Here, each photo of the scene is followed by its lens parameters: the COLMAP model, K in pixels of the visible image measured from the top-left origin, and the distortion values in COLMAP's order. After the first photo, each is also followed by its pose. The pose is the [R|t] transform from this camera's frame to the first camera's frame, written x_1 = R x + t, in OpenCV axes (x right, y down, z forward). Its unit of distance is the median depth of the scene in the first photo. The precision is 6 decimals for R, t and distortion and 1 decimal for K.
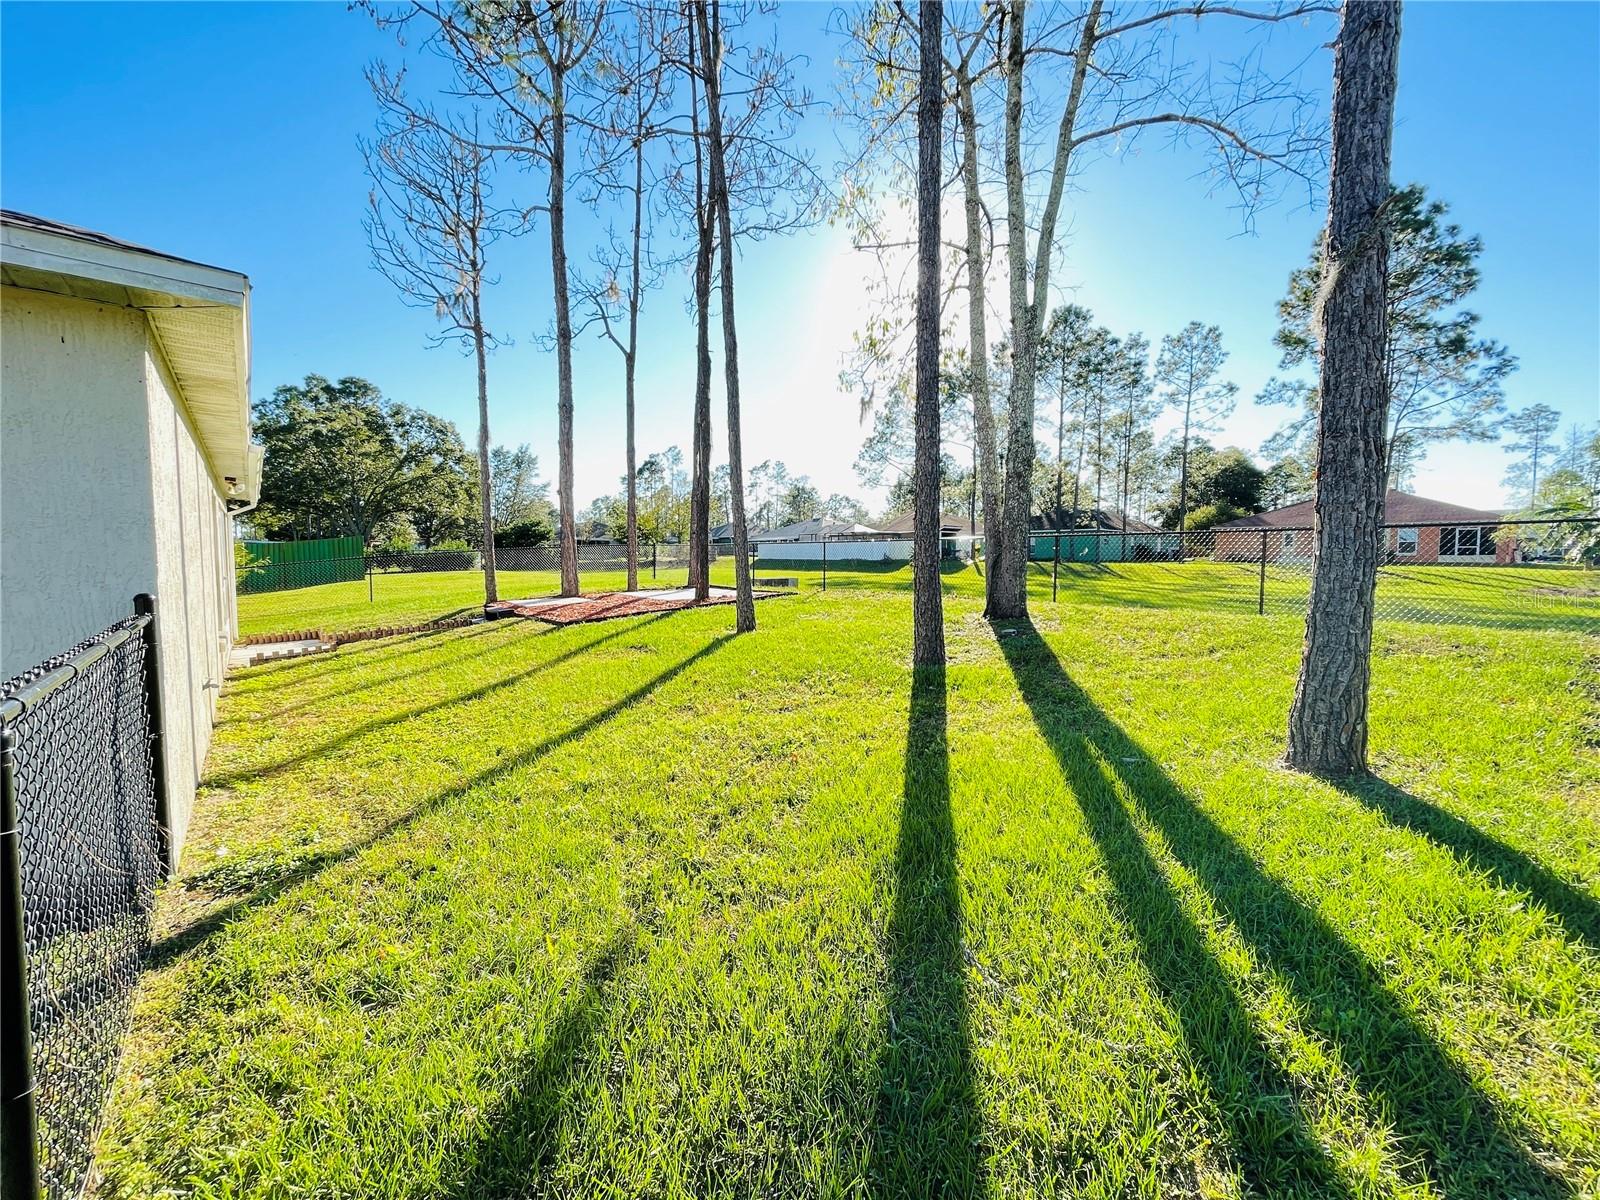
lens RADIAL K [[642.2, 0, 792.0], [0, 642.2, 594.9], [0, 0, 1]] dist [-0.002159, 0.001529]
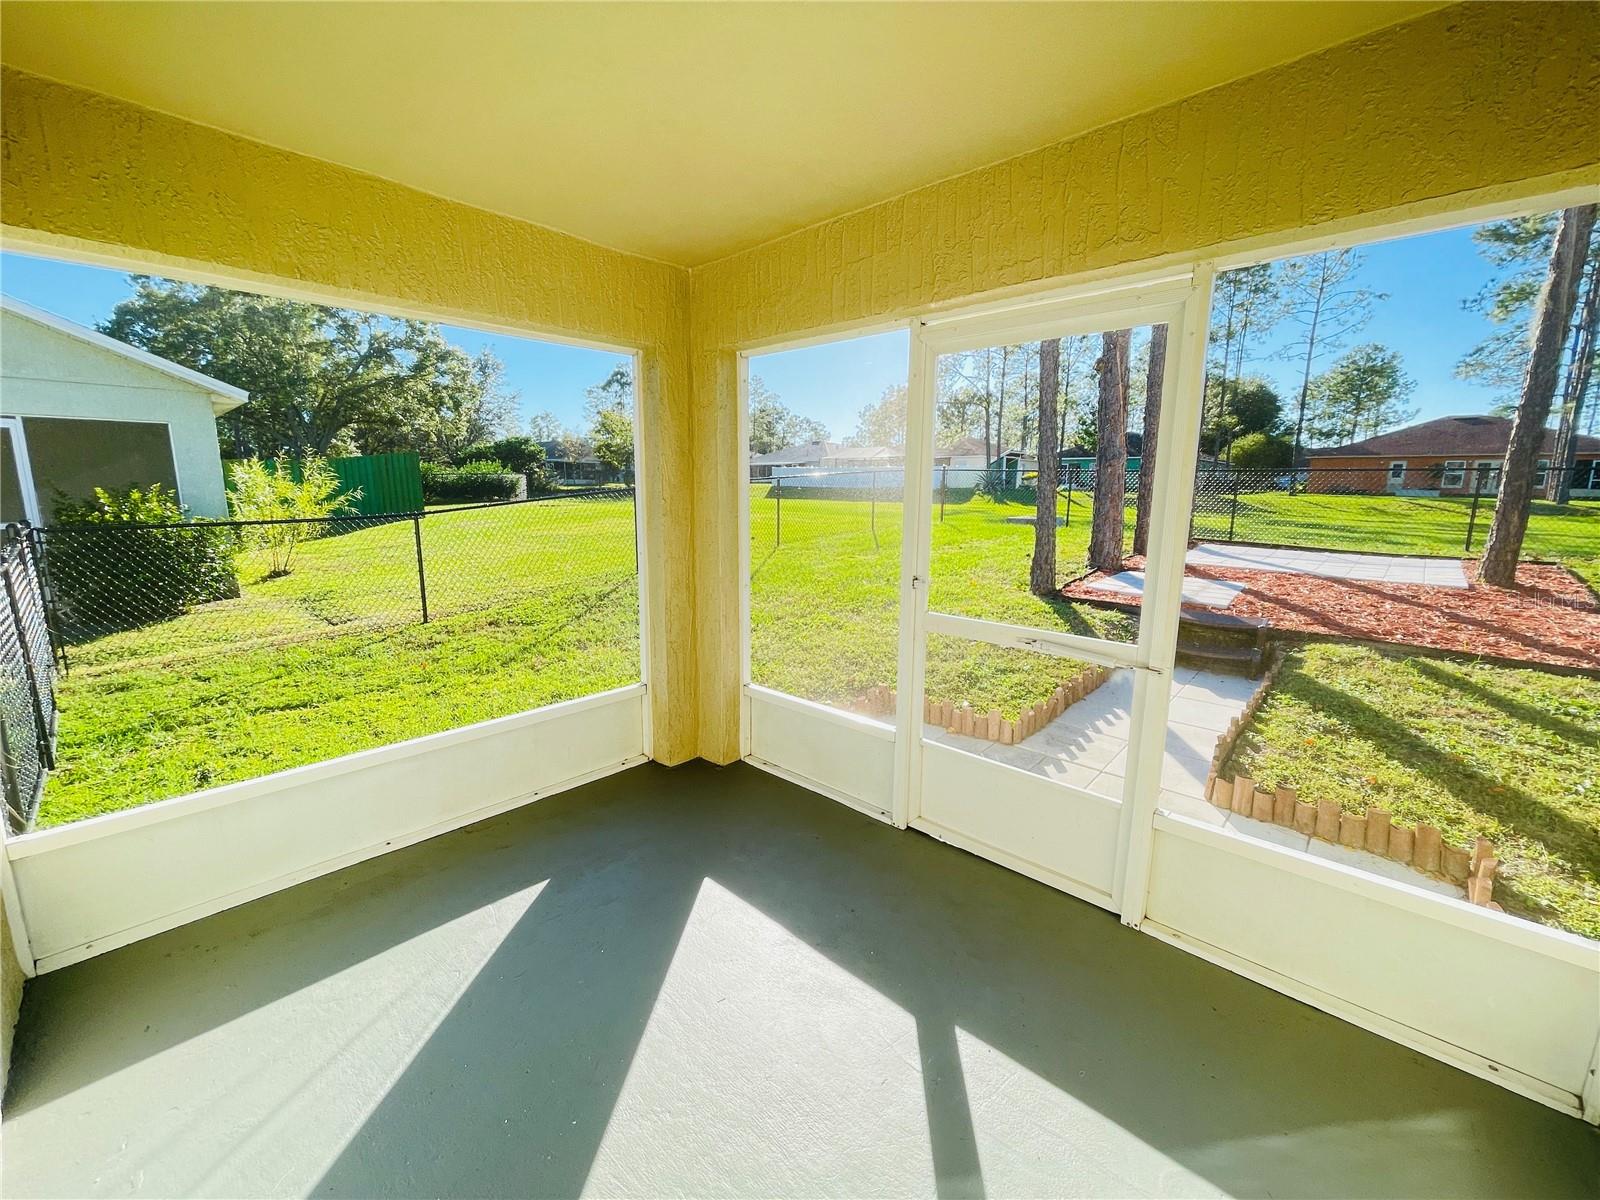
lens RADIAL K [[642.2, 0, 805.1], [0, 642.2, 598.8], [0, 0, 1]] dist [-0.002159, 0.001529]
pose [[0.992052, -0.017005, 0.124674, -0.179035], [0.001915, 0.992752, 0.120170, -0.009816], [-0.125814, -0.118976, 0.984894, 0.134355]]
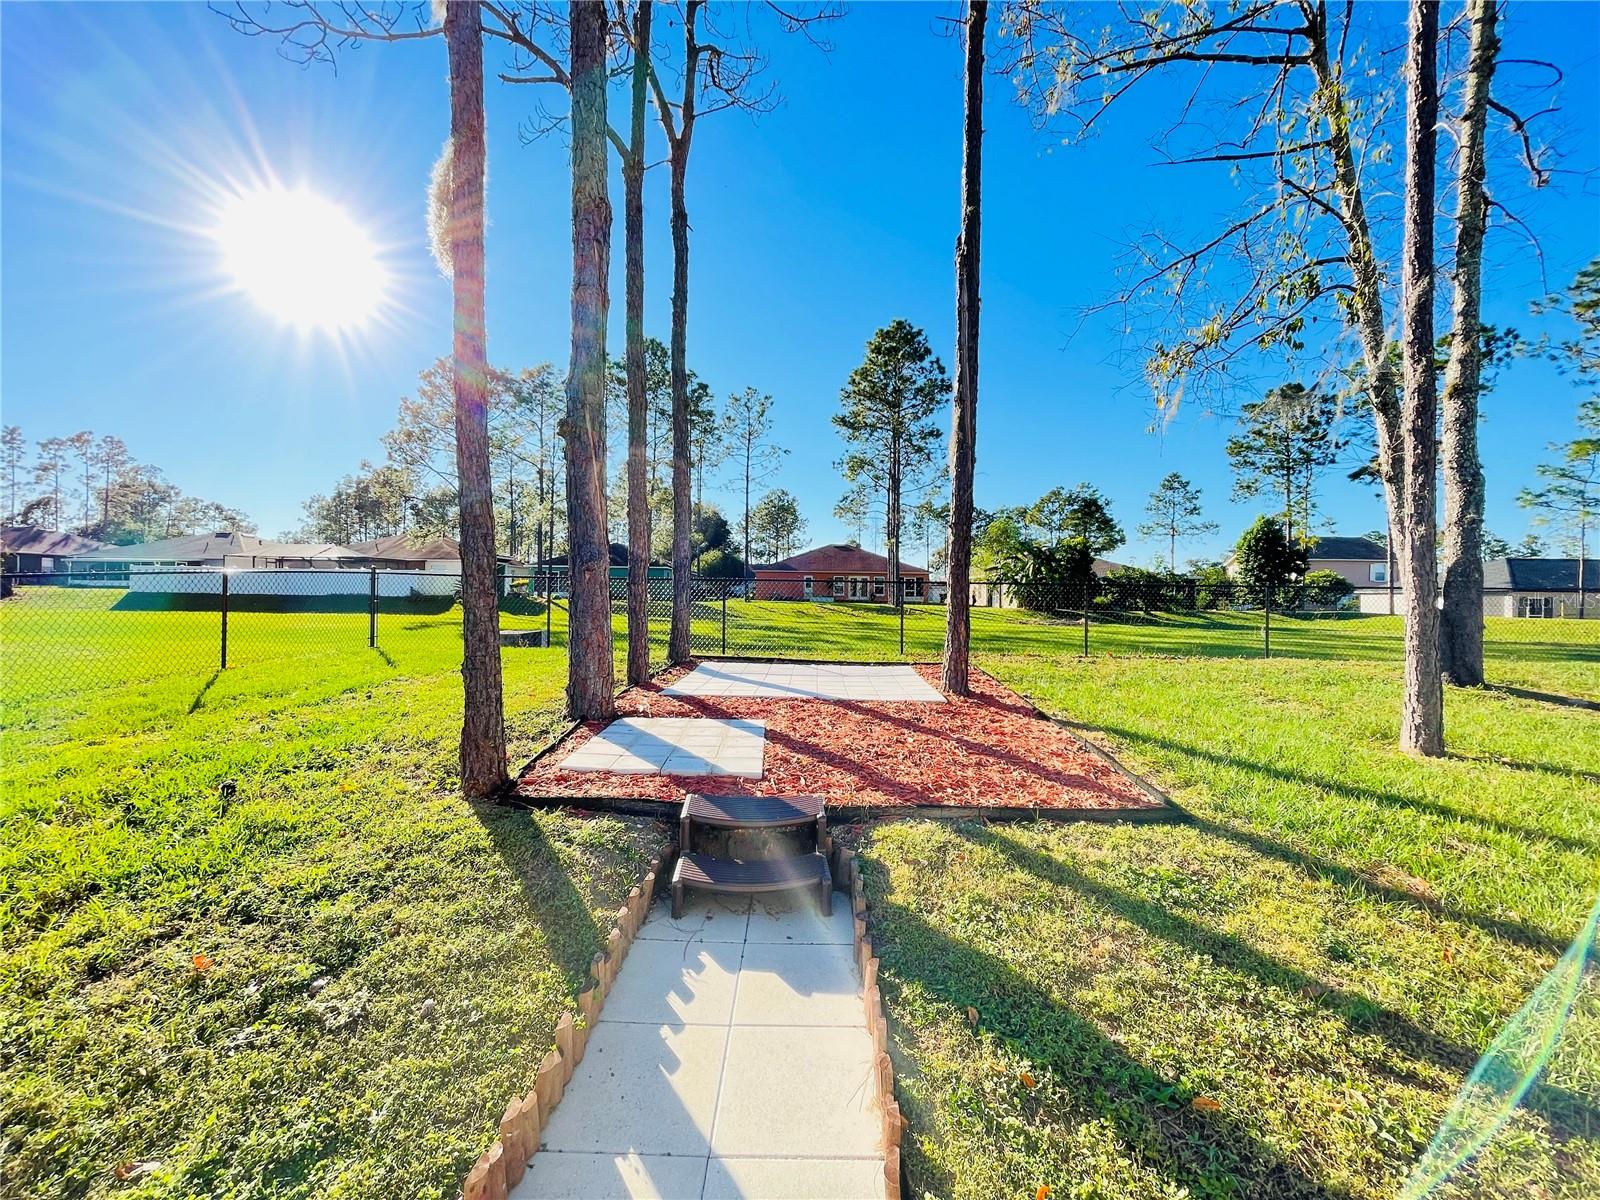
lens RADIAL K [[642.2, 0, 801.8], [0, 642.2, 600.7], [0, 0, 1]] dist [-0.002159, 0.001529]
pose [[0.649234, -0.001082, 0.760588, -0.148181], [0.034032, 0.999039, -0.027629, -0.013201], [-0.759827, 0.043822, 0.648647, 0.179495]]
